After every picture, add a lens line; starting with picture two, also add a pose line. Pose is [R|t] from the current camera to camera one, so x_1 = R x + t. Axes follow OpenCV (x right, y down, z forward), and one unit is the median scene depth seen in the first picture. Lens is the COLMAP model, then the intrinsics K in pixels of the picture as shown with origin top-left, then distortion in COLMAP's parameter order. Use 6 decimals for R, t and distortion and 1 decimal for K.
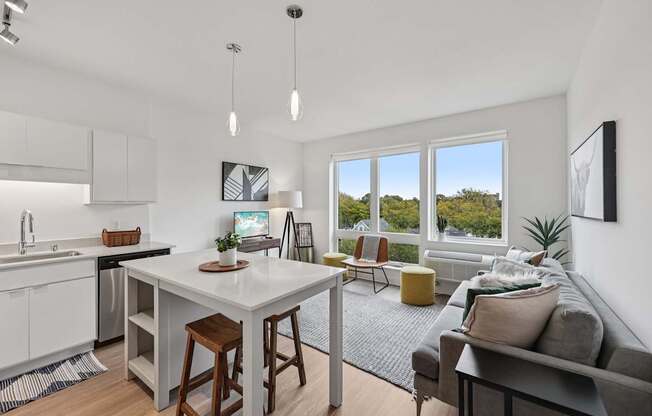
lens RADIAL K [[264.7, 0, 325.1], [0, 264.7, 206.1], [0, 0, 1]] dist [-0.000222, -0.000031]
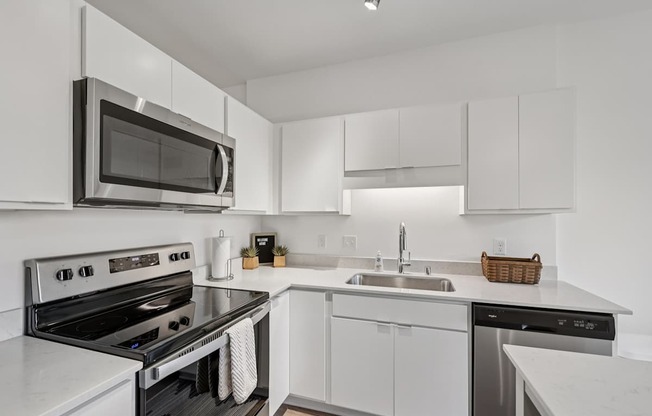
lens RADIAL K [[271.3, 0, 329.3], [0, 271.3, 218.8], [0, 0, 1]] dist [0.000102, 0.000051]
pose [[0.329667, 0.002184, -0.944095, -0.250648], [0.000102, 0.999997, 0.002349, 0.001215], [0.944097, -0.000871, 0.329666, 0.321335]]
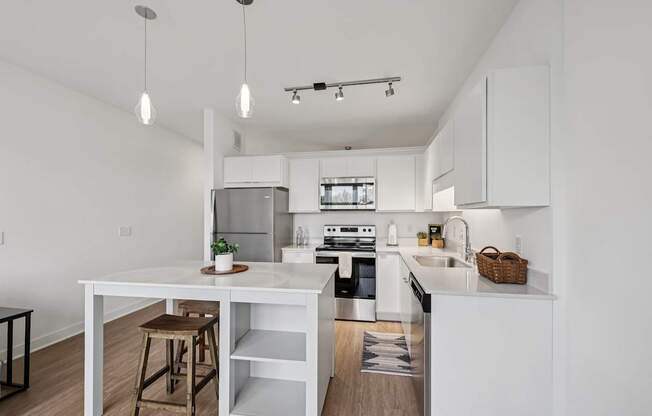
lens RADIAL K [[268.7, 0, 329.3], [0, 268.7, 213.1], [0, 0, 1]] dist [0.022158, 0.000028]
pose [[-0.890082, -0.003213, -0.455790, -0.138913], [0.002109, 0.999935, -0.011166, 0.008114], [0.455796, -0.010900, -0.890017, 1.097452]]
